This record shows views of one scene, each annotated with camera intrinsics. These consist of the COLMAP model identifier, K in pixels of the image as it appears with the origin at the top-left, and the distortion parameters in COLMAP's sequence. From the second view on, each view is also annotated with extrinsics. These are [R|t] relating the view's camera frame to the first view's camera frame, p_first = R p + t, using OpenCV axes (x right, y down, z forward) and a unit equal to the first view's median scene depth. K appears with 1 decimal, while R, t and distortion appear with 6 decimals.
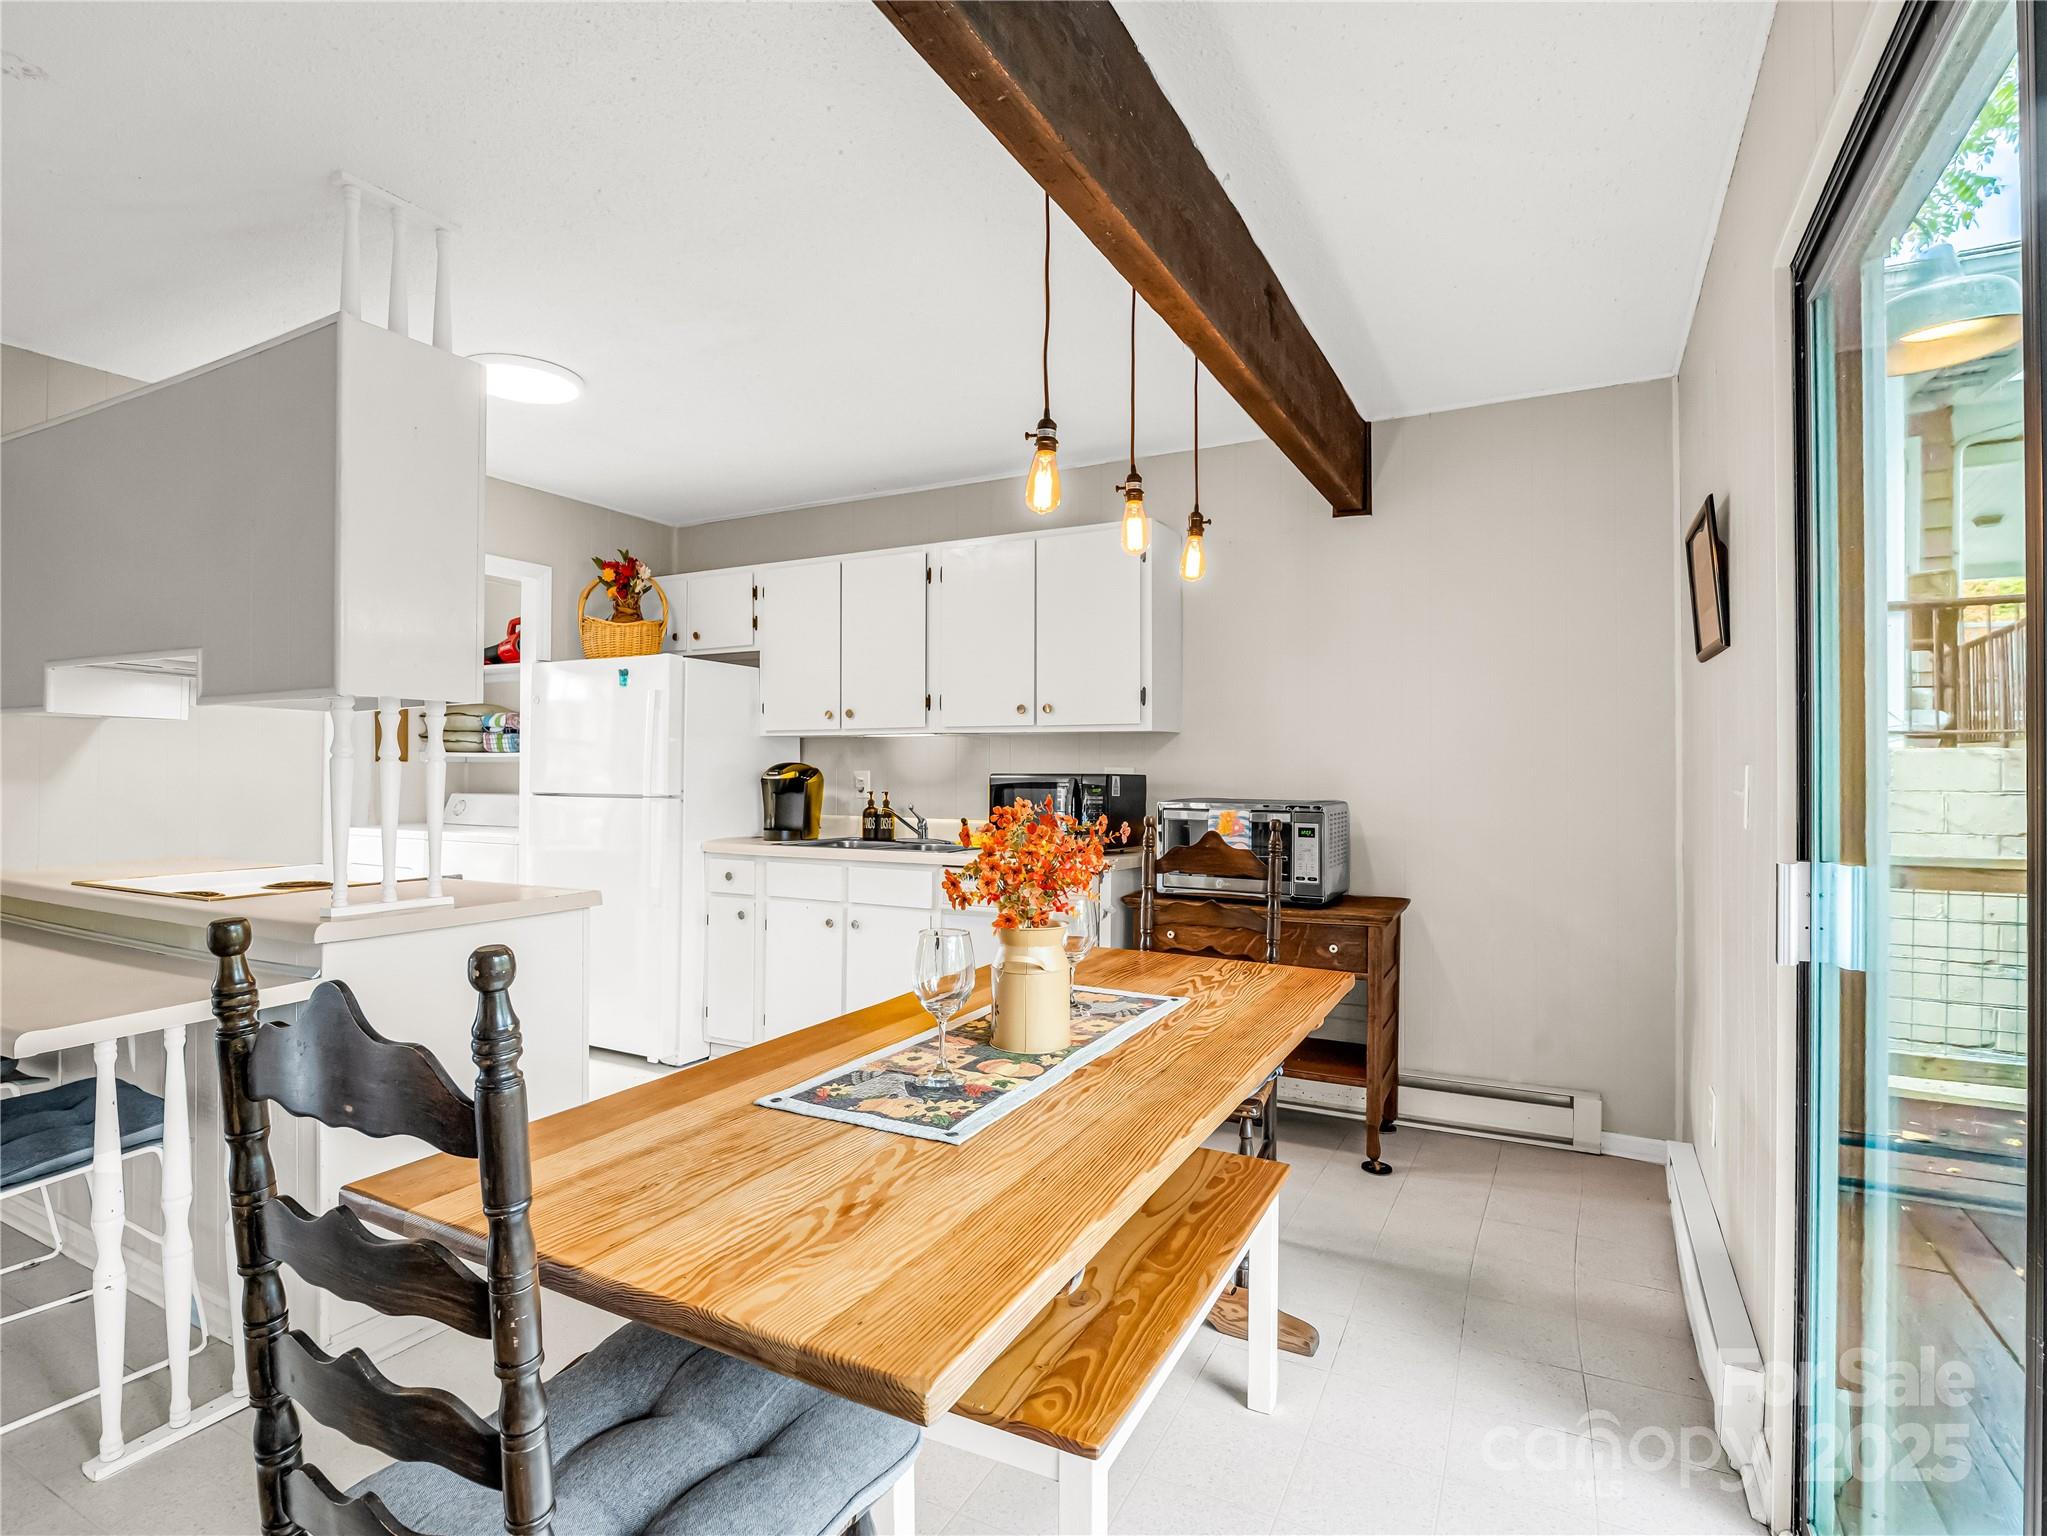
lens RADIAL K [[1012.9, 0, 1012.2], [0, 1012.9, 756.4], [0, 0, 1]] dist [-0.015664, -0.002099]
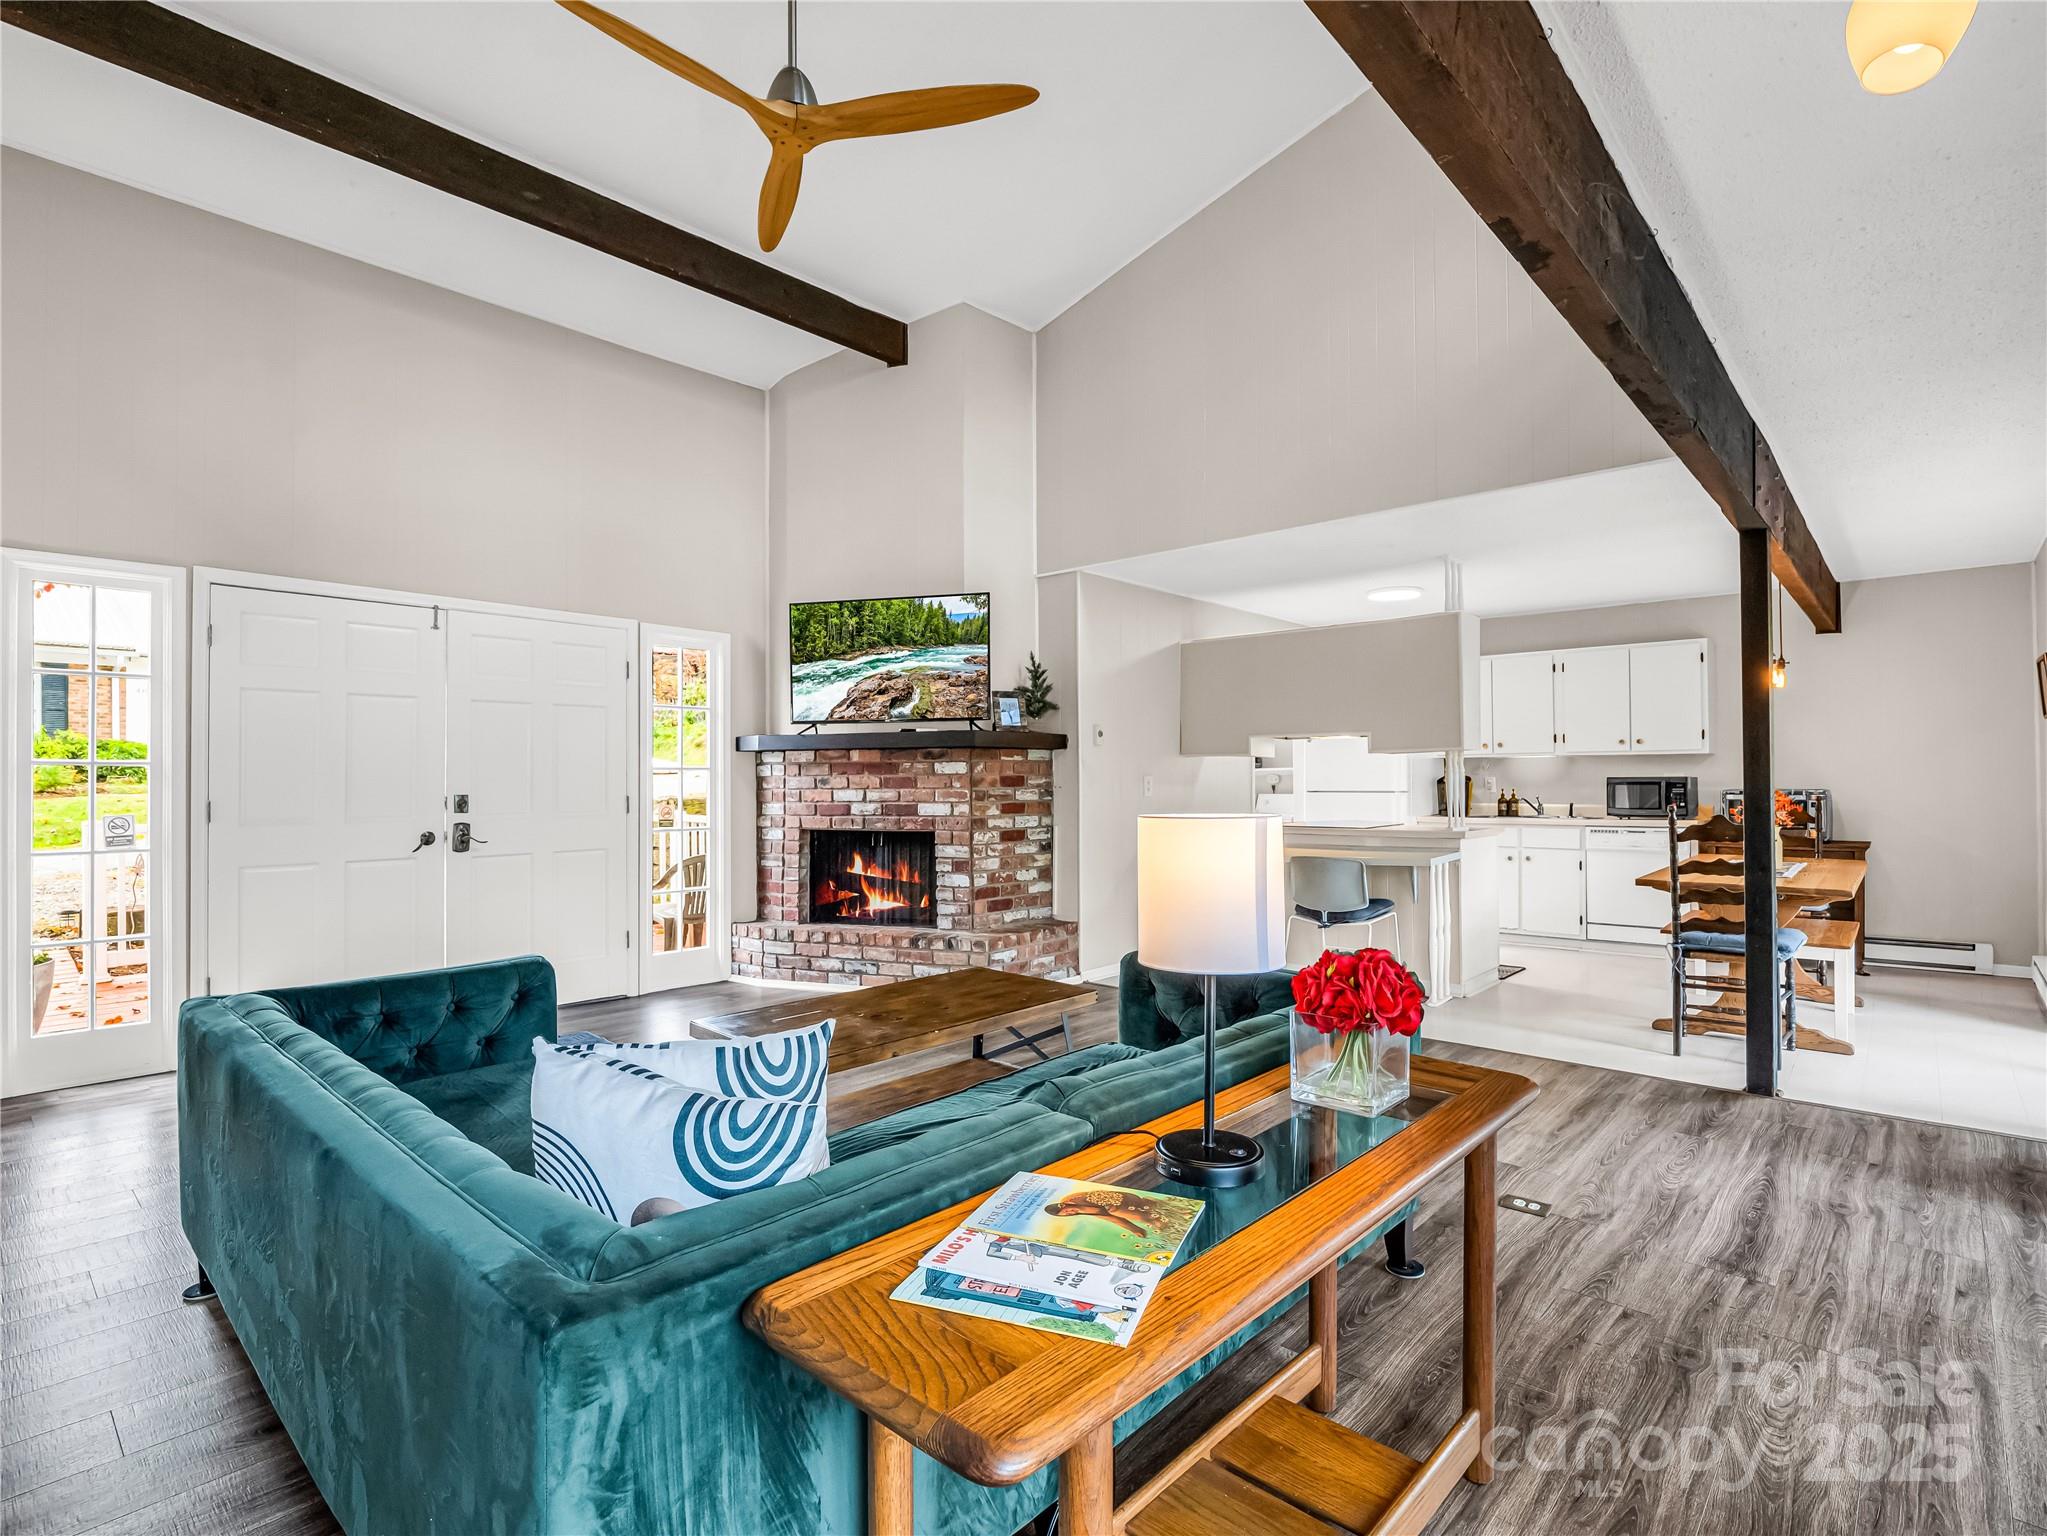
lens RADIAL K [[994.5, 0, 1054.8], [0, 994.5, 773.1], [0, 0, 1]] dist [-0.020379, 0.000170]
pose [[0.974829, -0.011882, -0.222638, -0.627800], [0.013252, 0.999901, 0.004659, -0.012794], [0.222561, -0.007492, 0.974890, -1.029490]]
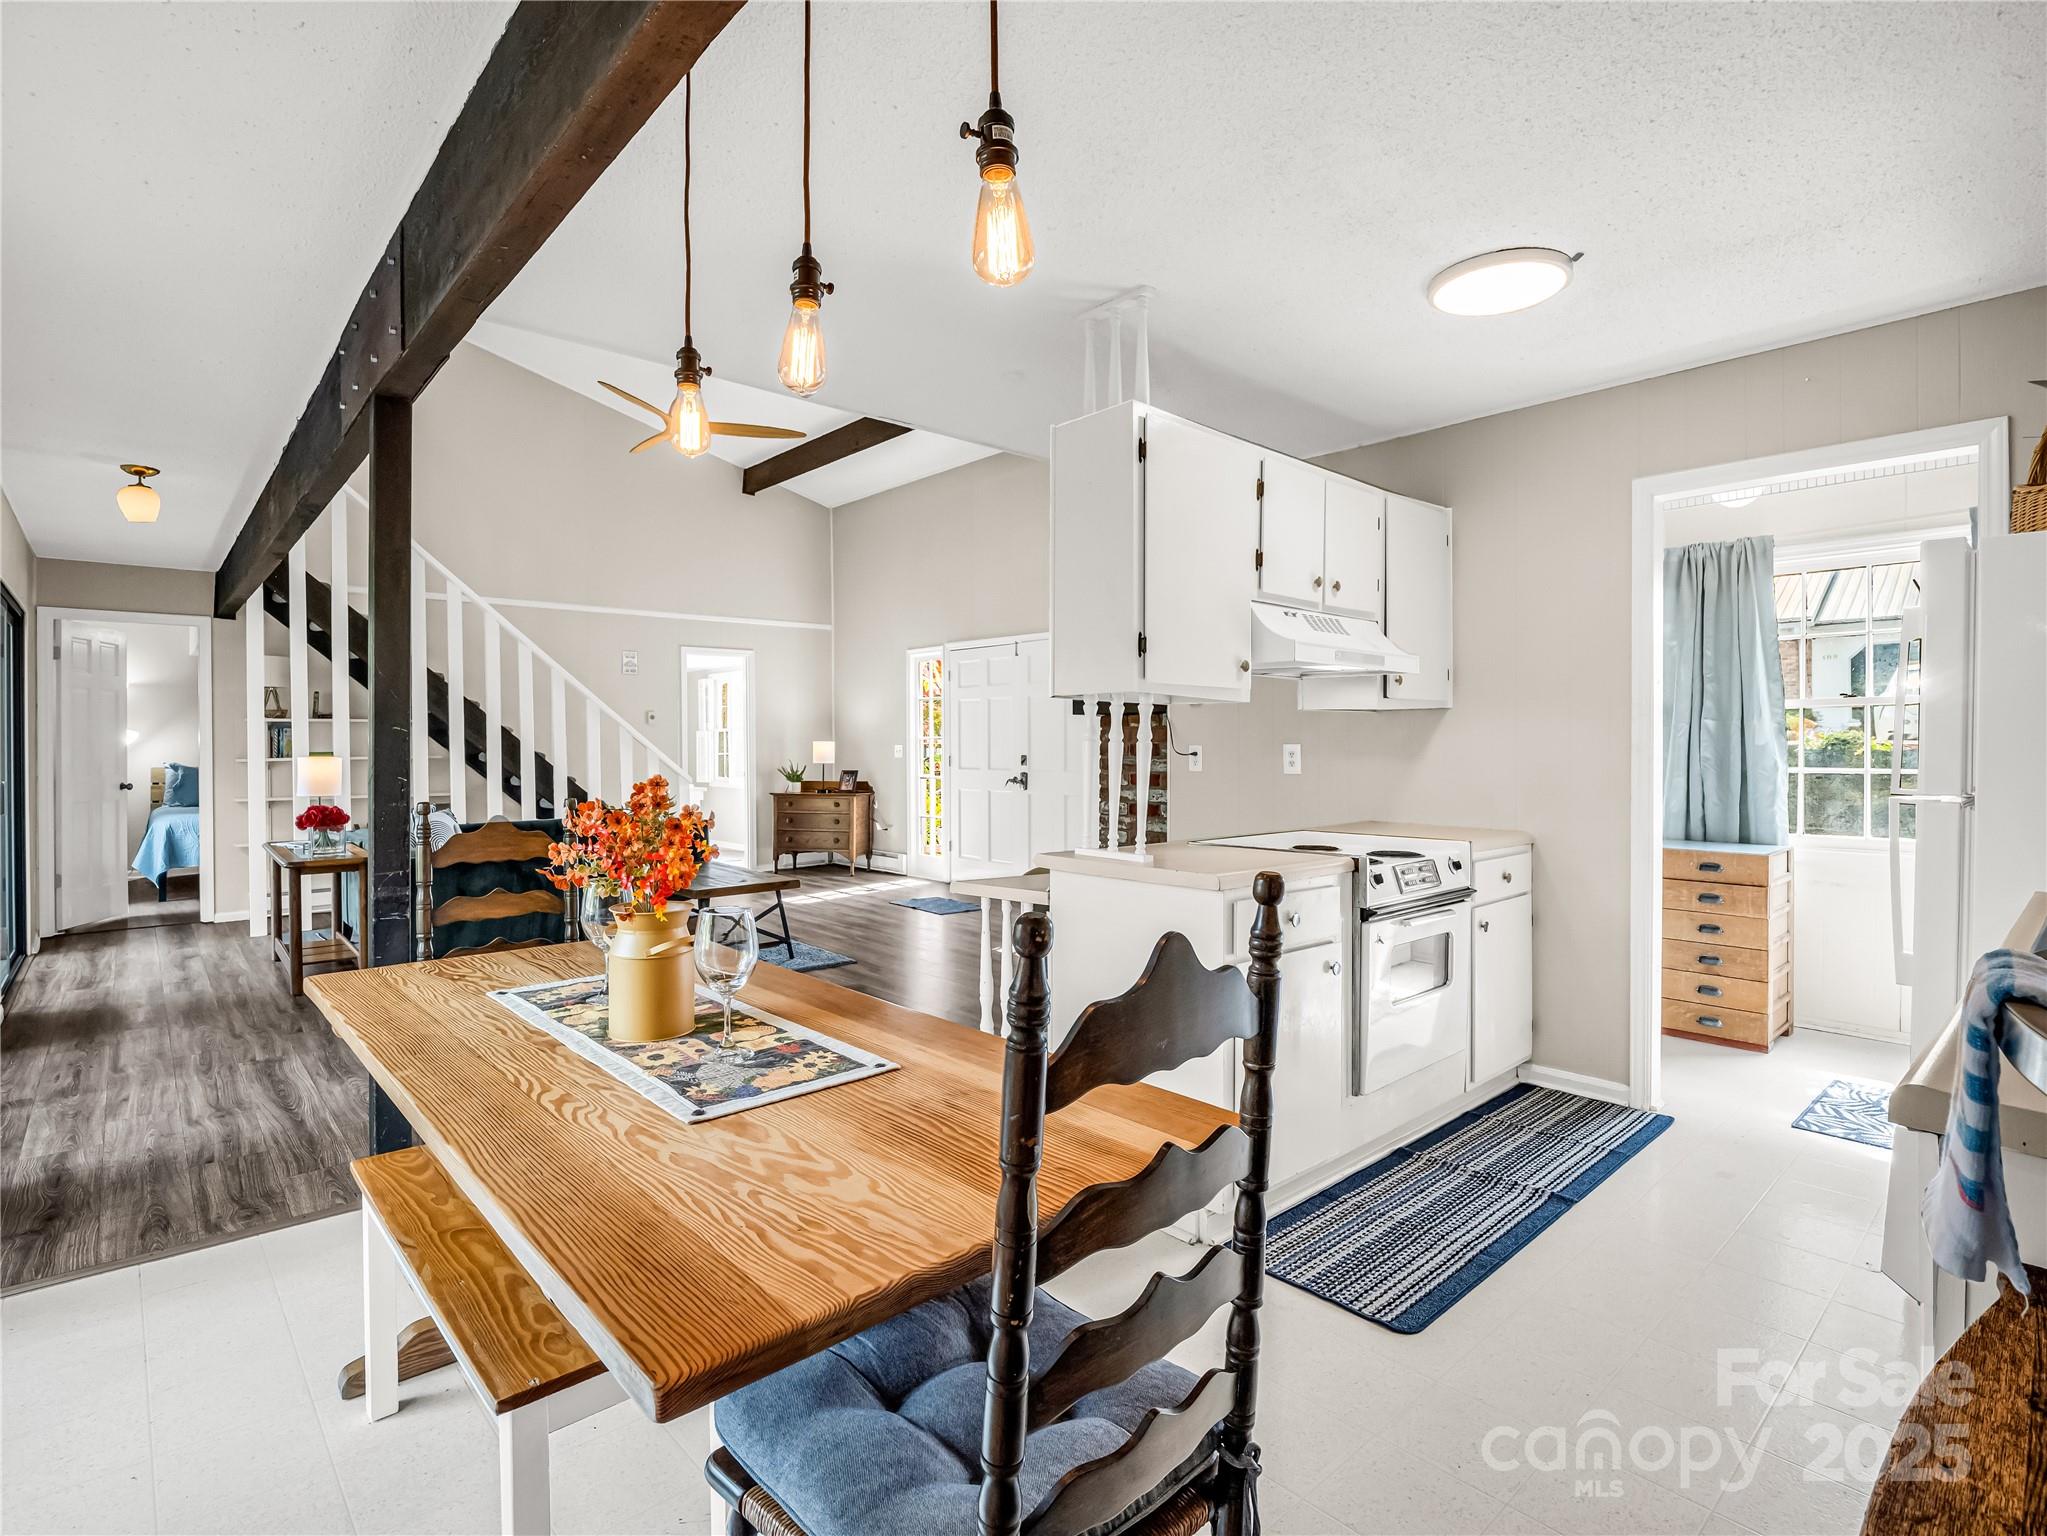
lens RADIAL K [[1012.9, 0, 1012.2], [0, 1012.9, 756.4], [0, 0, 1]] dist [-0.015664, -0.002099]
pose [[-0.335715, 0.006104, -0.941944, 0.392840], [0.012104, 0.999924, 0.002166, 0.011400], [0.941886, -0.010674, -0.335764, 0.801369]]
